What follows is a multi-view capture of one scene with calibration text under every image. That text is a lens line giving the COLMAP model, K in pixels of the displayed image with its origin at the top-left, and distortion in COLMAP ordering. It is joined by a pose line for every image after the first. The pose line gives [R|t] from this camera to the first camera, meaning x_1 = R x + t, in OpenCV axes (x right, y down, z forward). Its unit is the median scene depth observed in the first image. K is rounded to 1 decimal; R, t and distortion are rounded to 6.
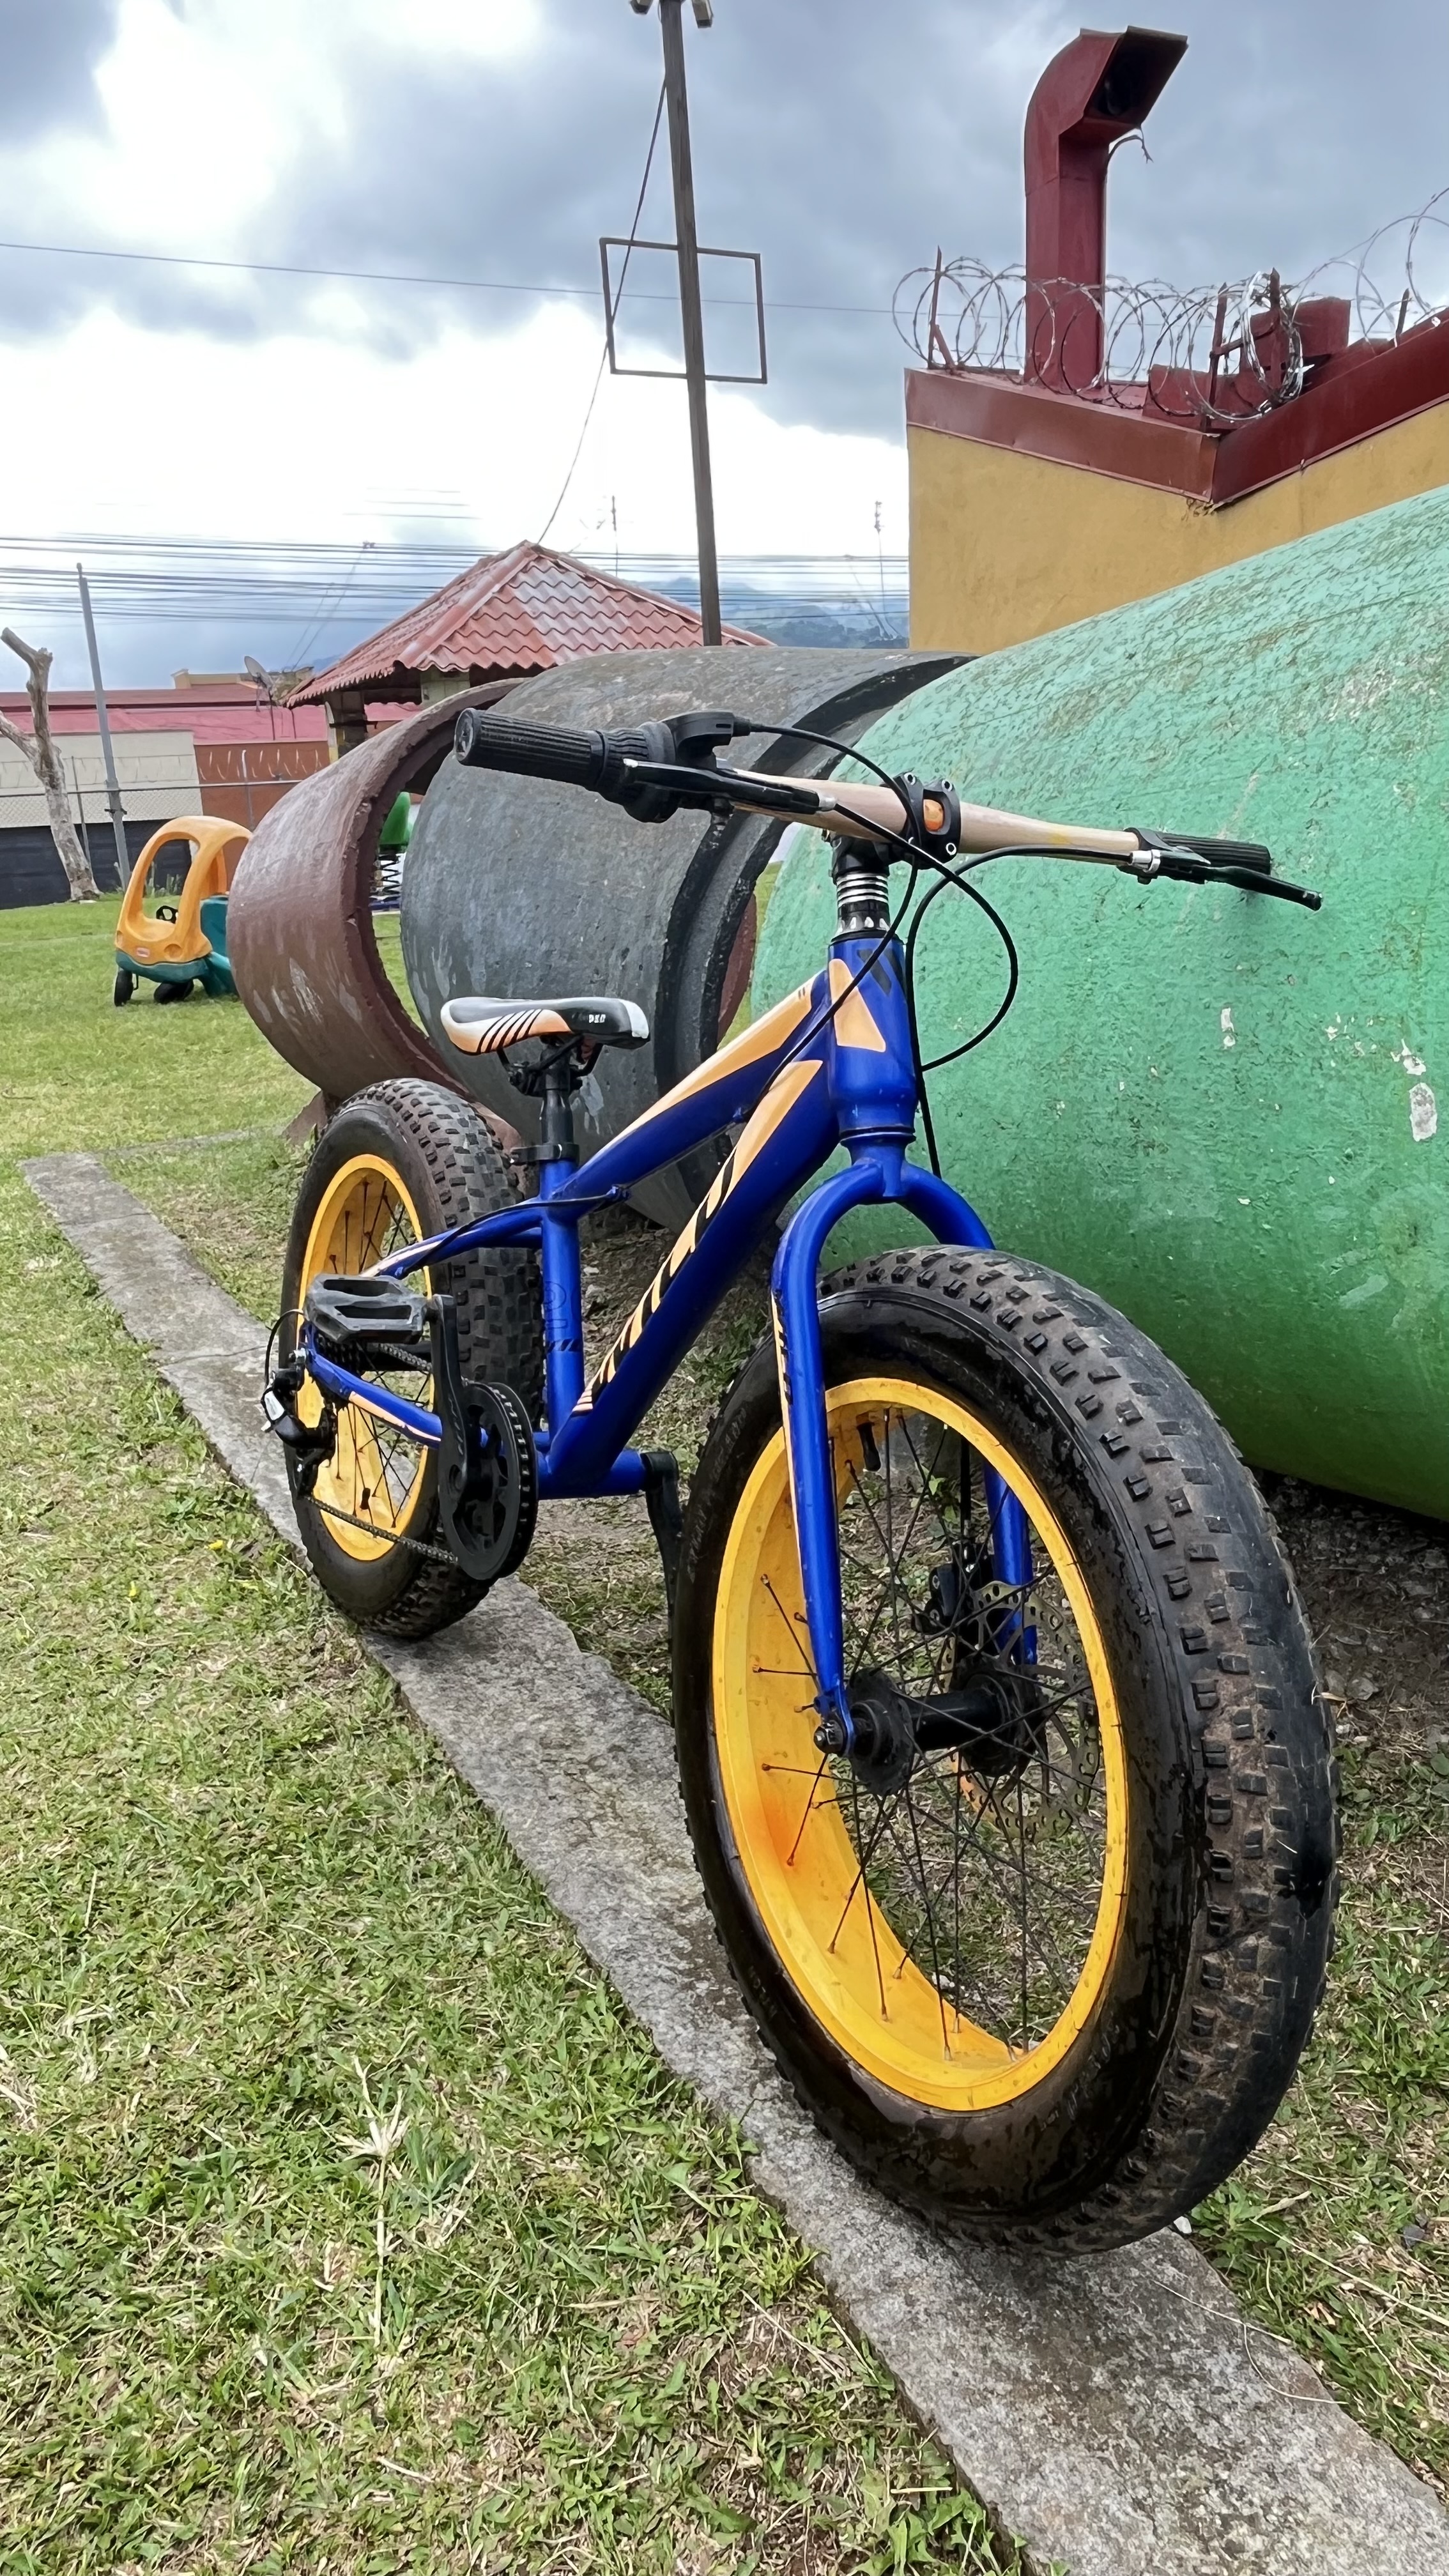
lens RADIAL K [[1734.2, 0, 806.8], [0, 1734.2, 1280.7], [0, 0, 1]] dist [0.000092, -0.003900]
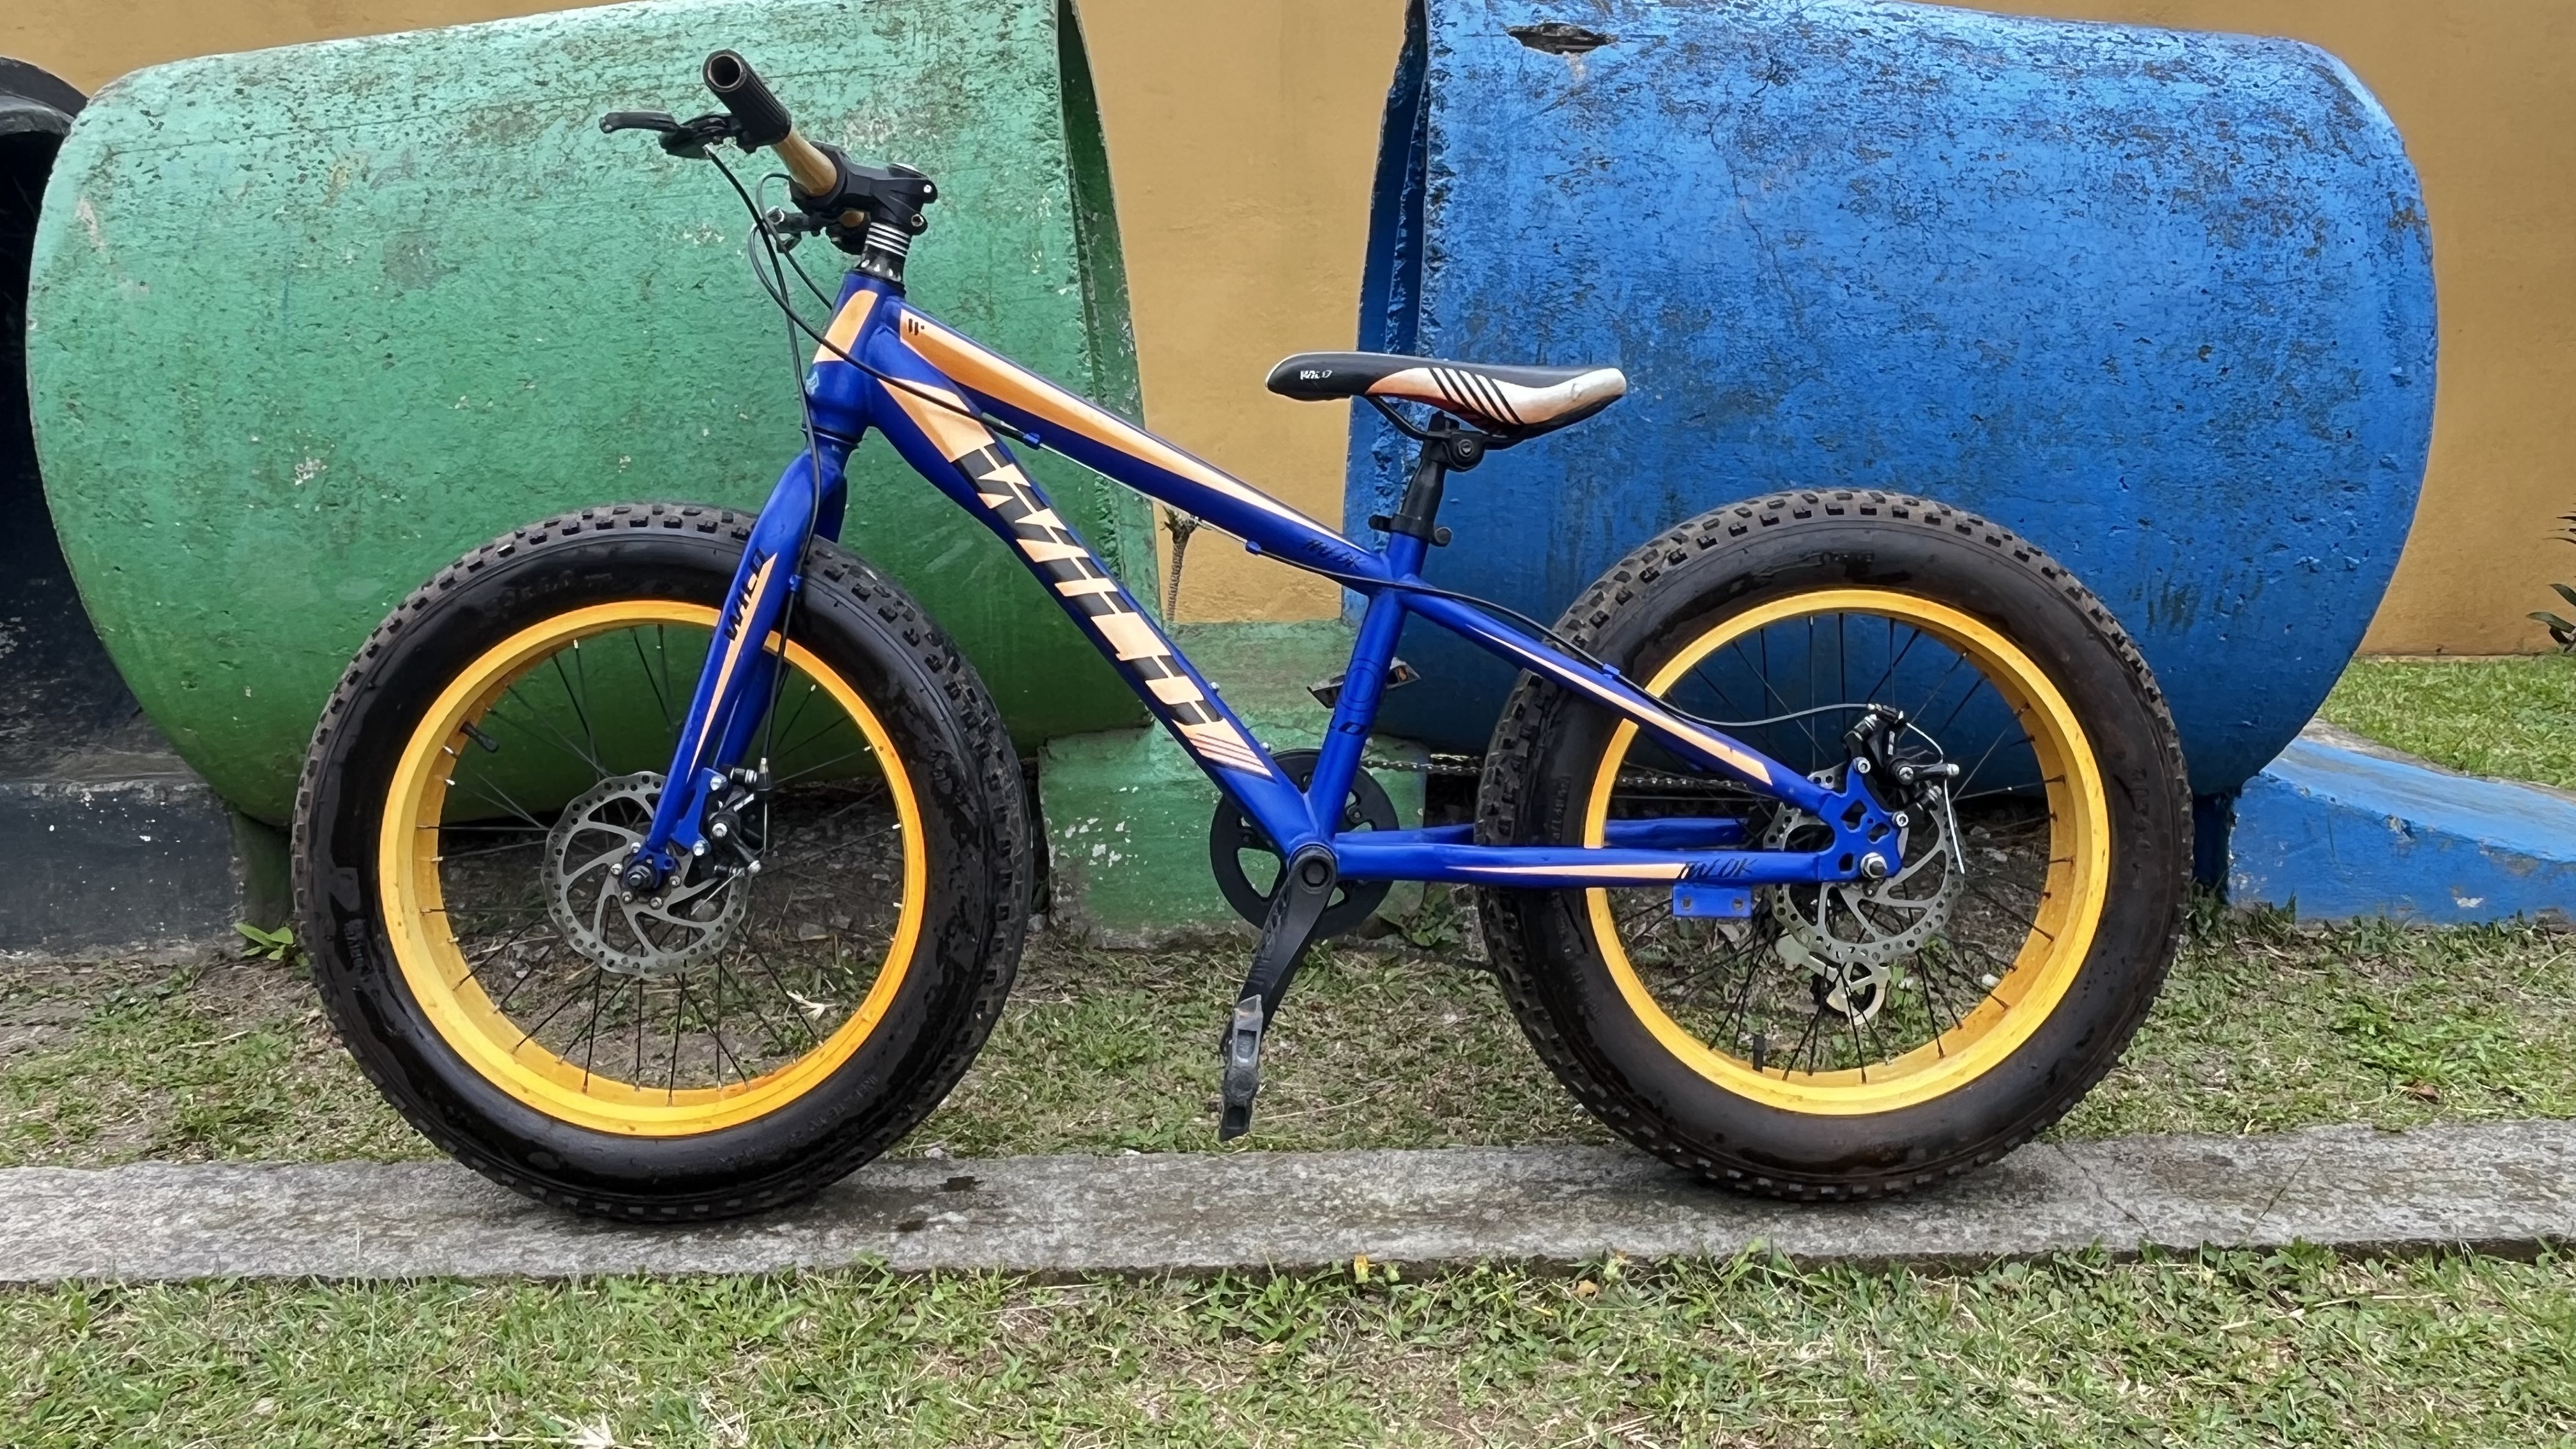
lens RADIAL K [[1878.7, 0, 1290.4], [0, 1878.7, 732.2], [0, 0, 1]] dist [0.000619, -0.008271]
pose [[0.474383, -0.151997, 0.867097, -0.901080], [0.216026, 0.974963, 0.052719, 0.126313], [-0.853401, 0.162307, 0.495341, 0.032344]]
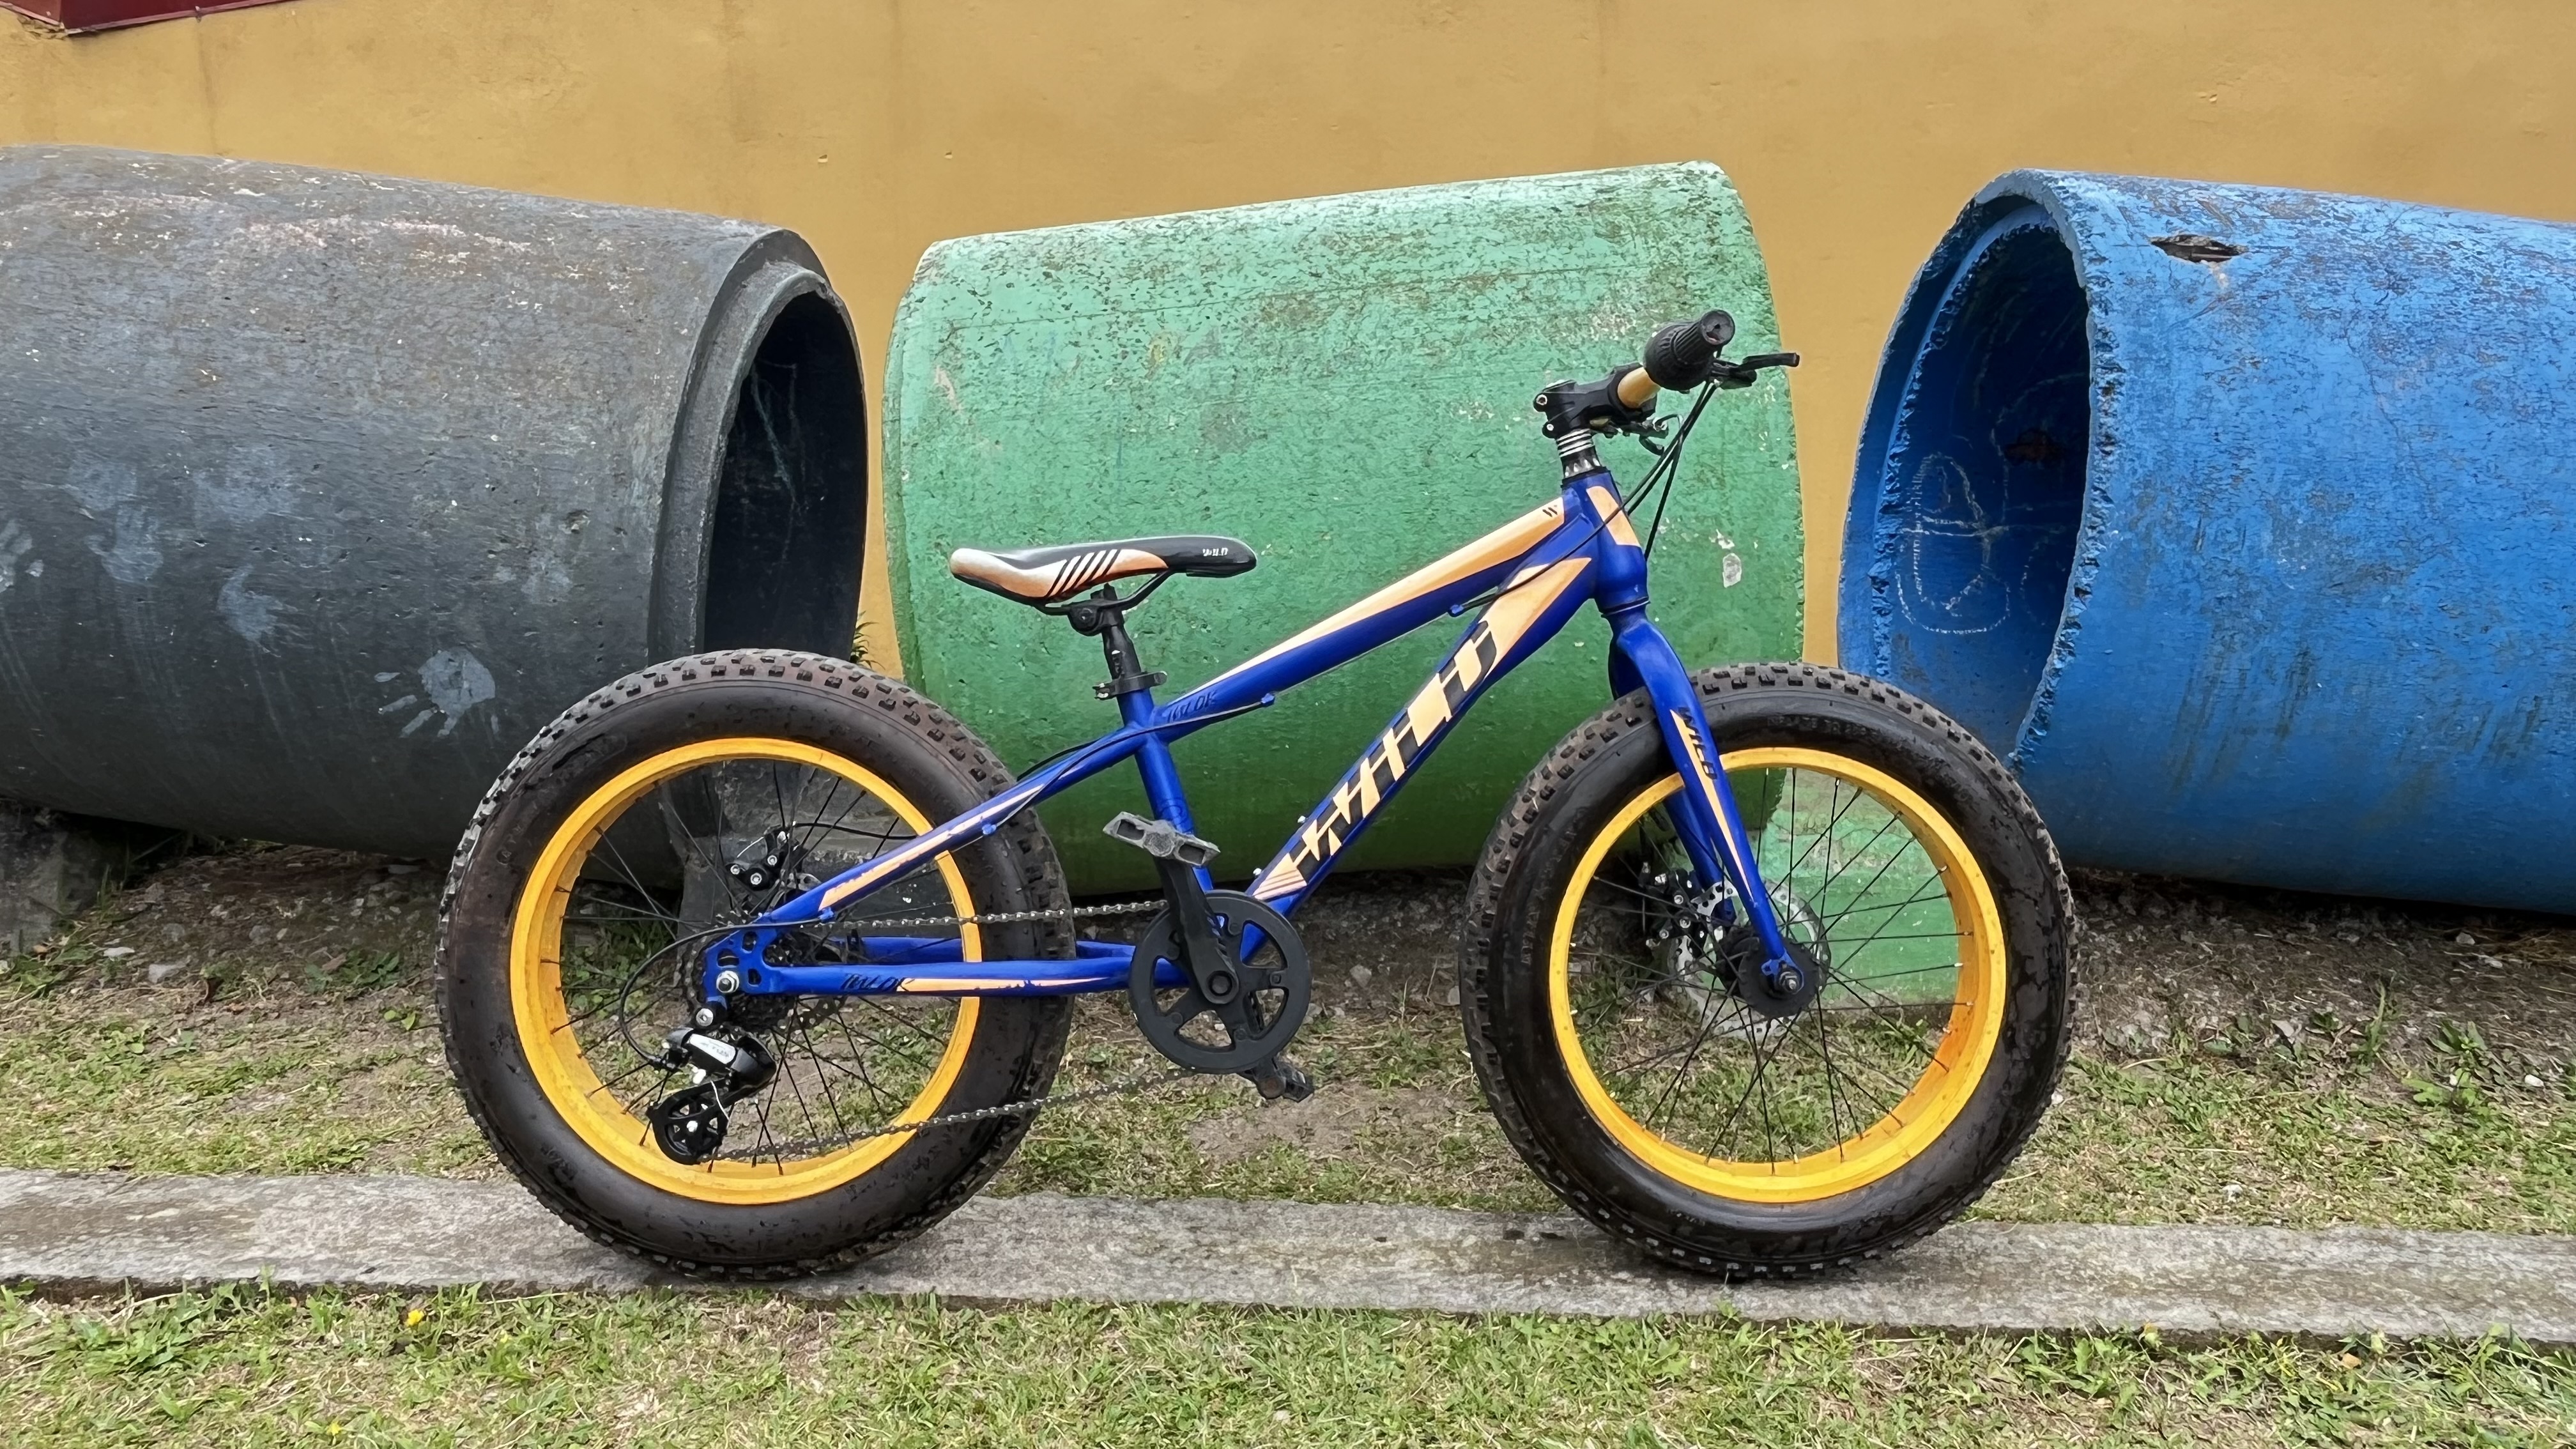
lens RADIAL K [[1734.2, 0, 1280.2], [0, 1734.2, 727.4], [0, 0, 1]] dist [0.000092, -0.003900]
pose [[0.519025, -0.126030, 0.845417, -1.263003], [0.190196, 0.981302, 0.029521, -0.073396], [-0.833330, 0.145473, 0.533290, 0.436211]]
